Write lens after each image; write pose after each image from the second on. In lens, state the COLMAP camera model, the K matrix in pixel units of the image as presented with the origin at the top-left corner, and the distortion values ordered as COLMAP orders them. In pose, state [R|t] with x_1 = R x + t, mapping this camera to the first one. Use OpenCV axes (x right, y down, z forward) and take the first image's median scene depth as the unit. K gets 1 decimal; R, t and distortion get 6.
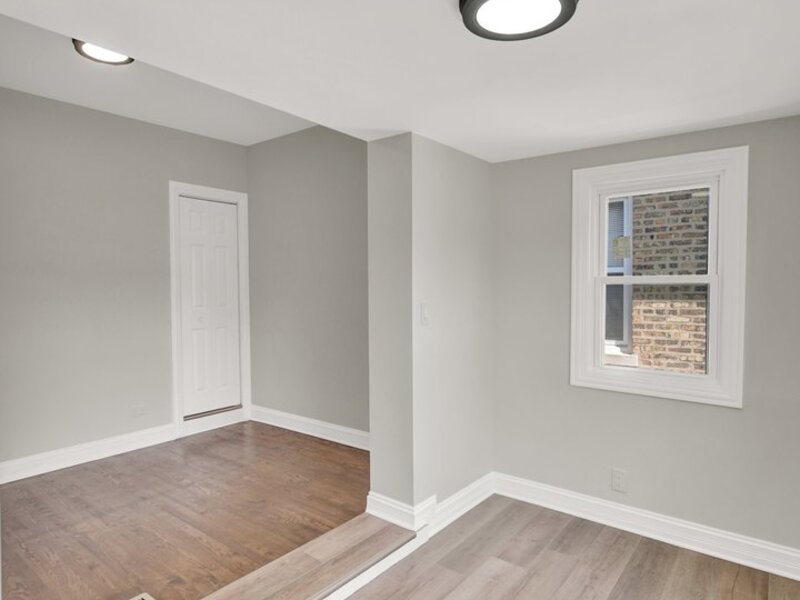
lens RADIAL K [[479.4, 0, 402.3], [0, 479.4, 302.4], [0, 0, 1]] dist [0.000456, -0.002644]
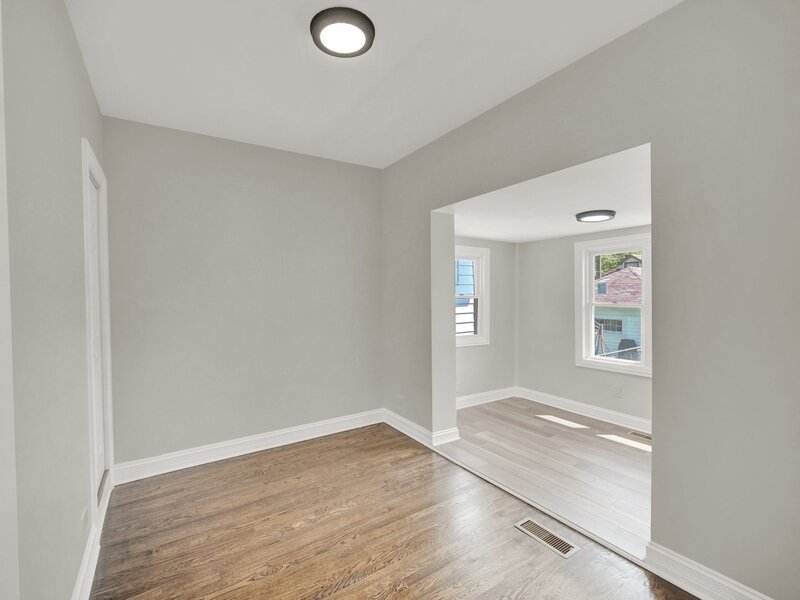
lens RADIAL K [[364.2, 0, 399.2], [0, 364.2, 298.2], [0, 0, 1]] dist [-0.000401, -0.000323]
pose [[0.307301, 0.002979, 0.951608, -1.201193], [0.029075, 0.999499, -0.012518, -0.026142], [-0.951168, 0.031515, 0.307060, 0.718375]]
